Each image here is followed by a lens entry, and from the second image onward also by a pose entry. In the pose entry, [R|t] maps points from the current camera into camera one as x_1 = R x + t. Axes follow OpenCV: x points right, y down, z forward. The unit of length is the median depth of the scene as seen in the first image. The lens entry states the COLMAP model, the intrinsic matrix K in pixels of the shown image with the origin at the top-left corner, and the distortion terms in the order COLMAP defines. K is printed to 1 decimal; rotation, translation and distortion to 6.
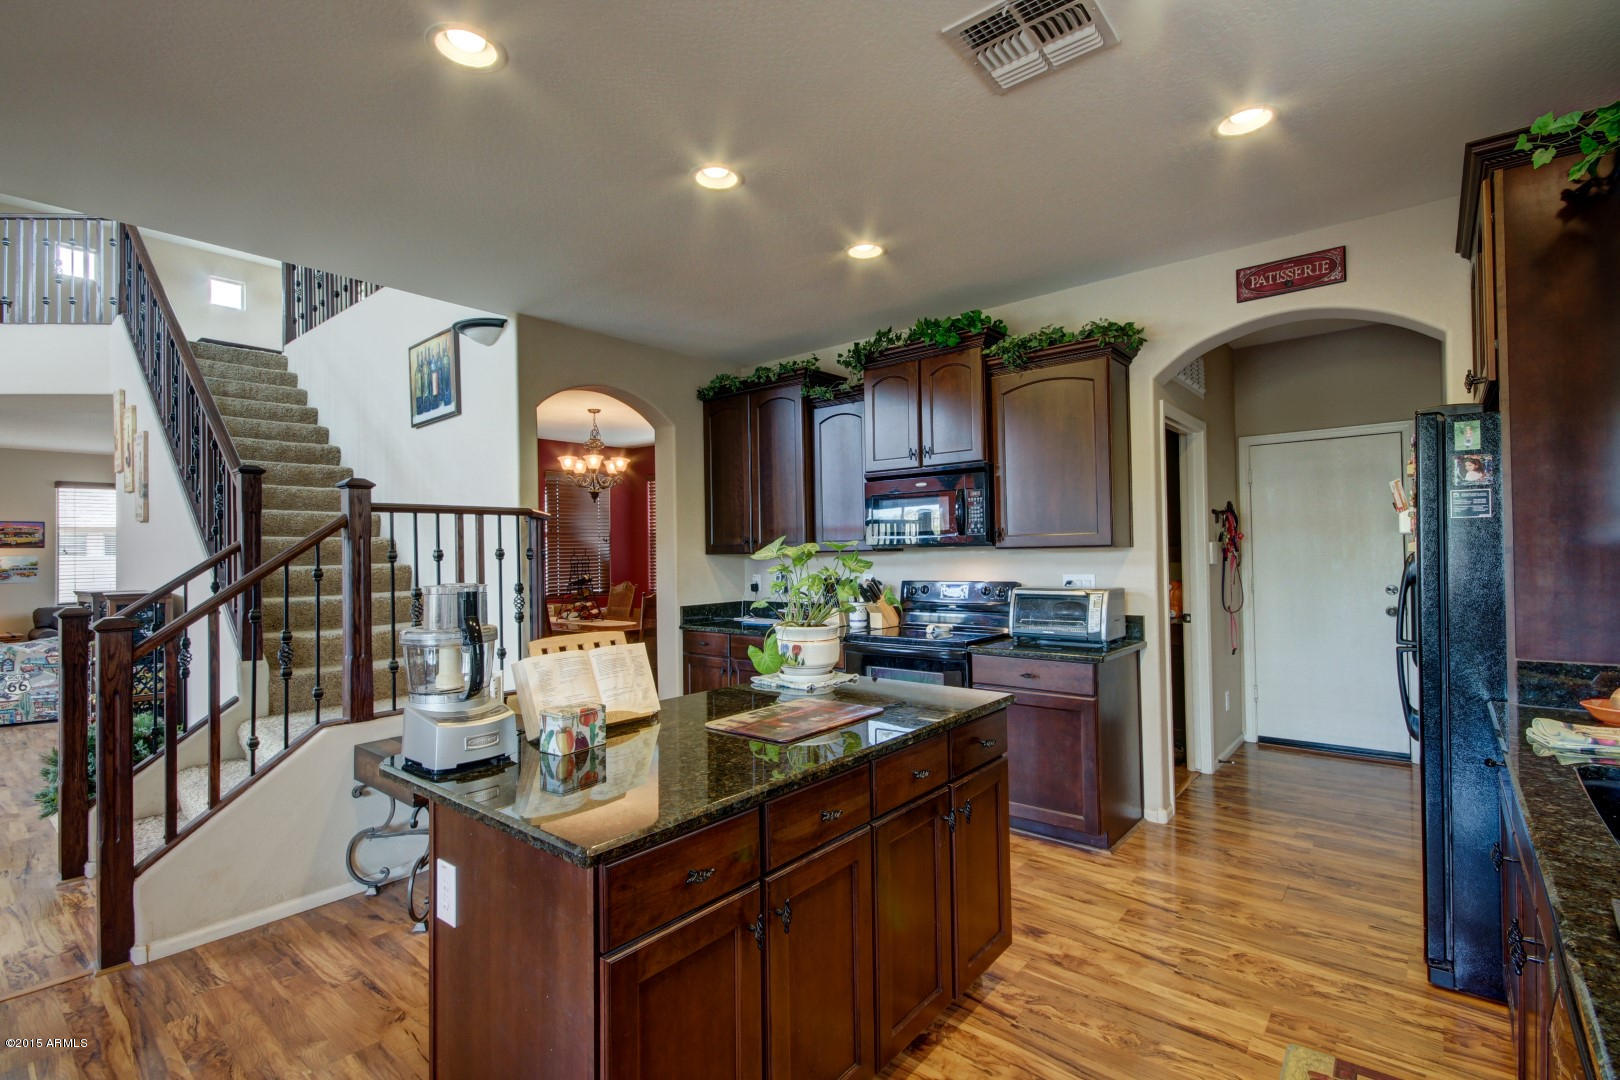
lens RADIAL K [[741.8, 0, 811.0], [0, 741.8, 541.9], [0, 0, 1]] dist [0.014115, -0.006526]
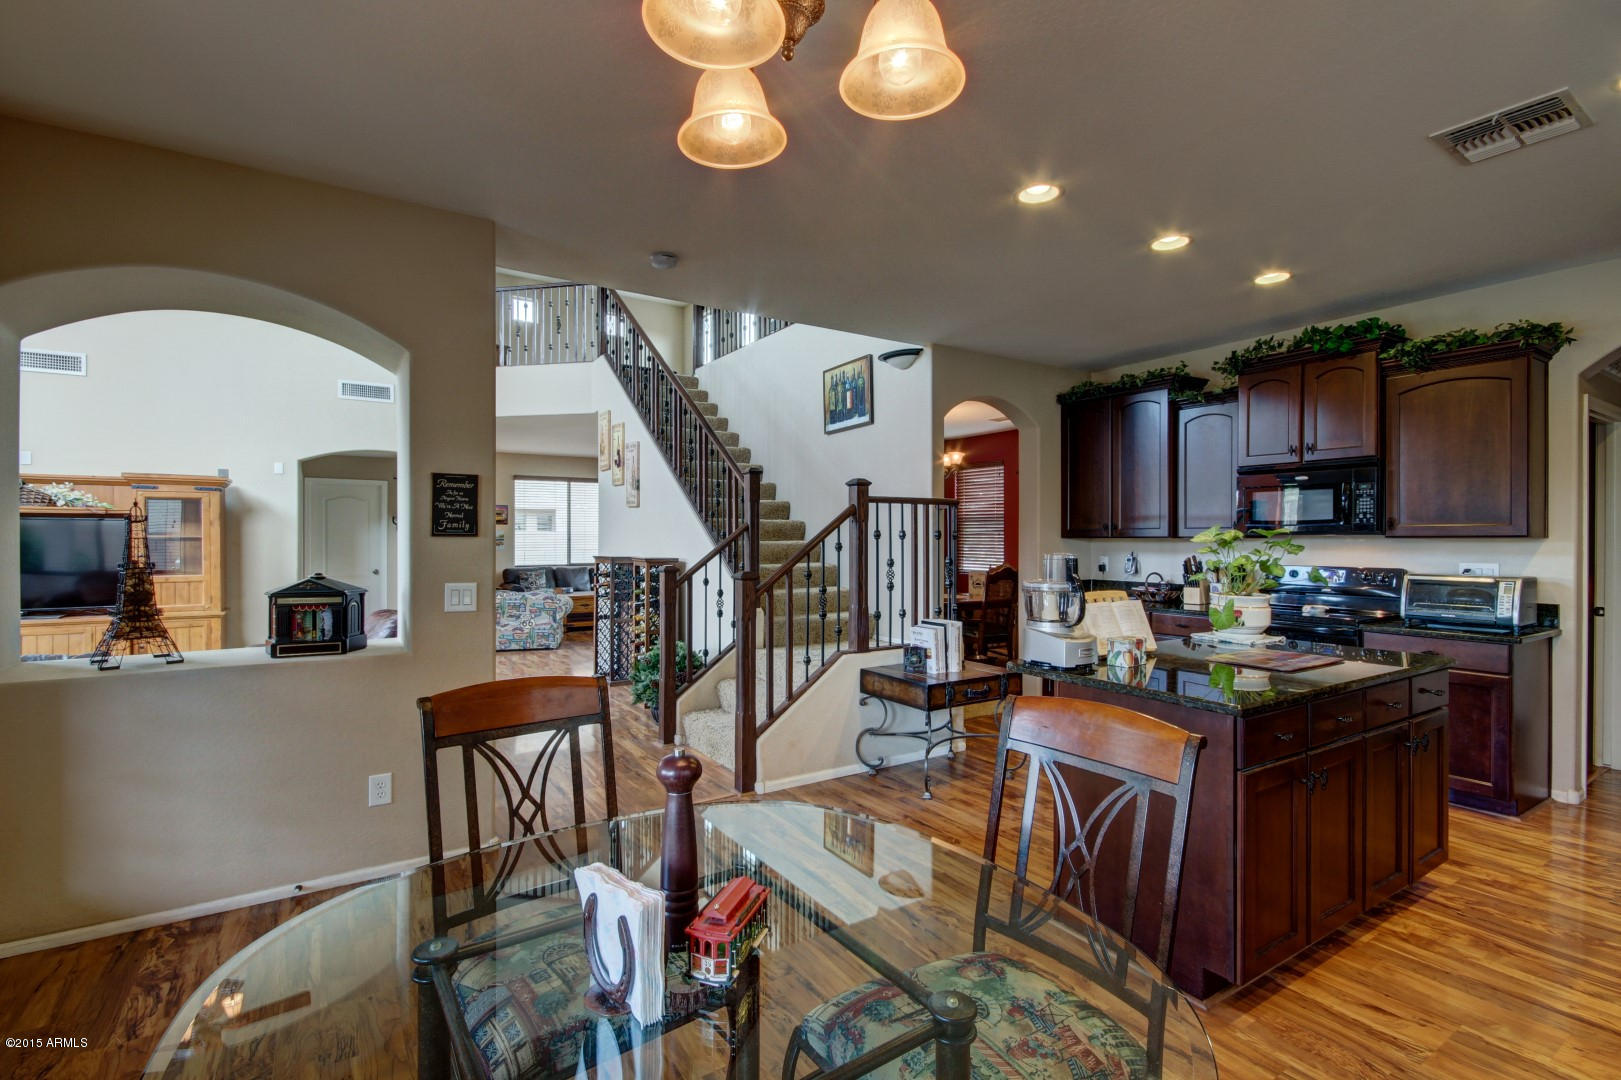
lens RADIAL K [[742.3, 0, 811.5], [0, 742.3, 541.9], [0, 0, 1]] dist [0.014115, -0.006526]
pose [[0.954944, 0.019953, -0.296116, -0.232415], [-0.013708, 0.999638, 0.023151, 0.001959], [0.296470, -0.018048, 0.954872, -0.292966]]
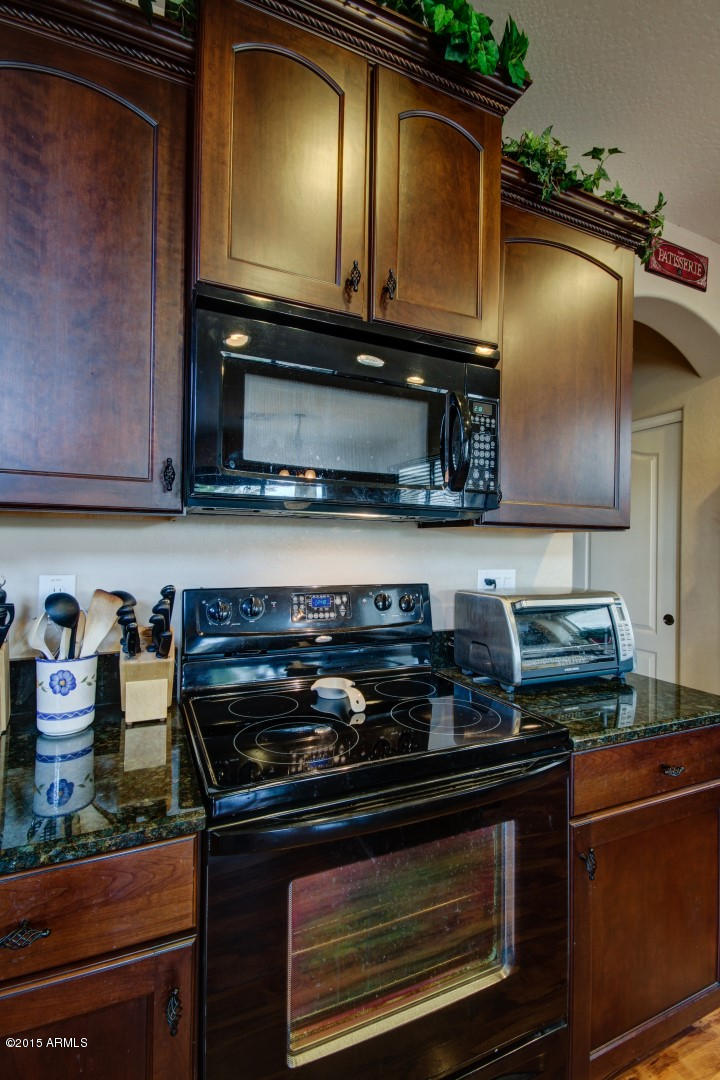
lens RADIAL K [[523.2, 0, 360.0], [0, 523.2, 540.0], [0, 0, 1]] dist [0.016792, -0.001290]
pose [[0.426752, 0.035985, 0.903653, -0.126380], [-0.036998, 0.999066, -0.022312, 0.032745], [-0.903612, -0.023912, 0.427685, 0.937811]]
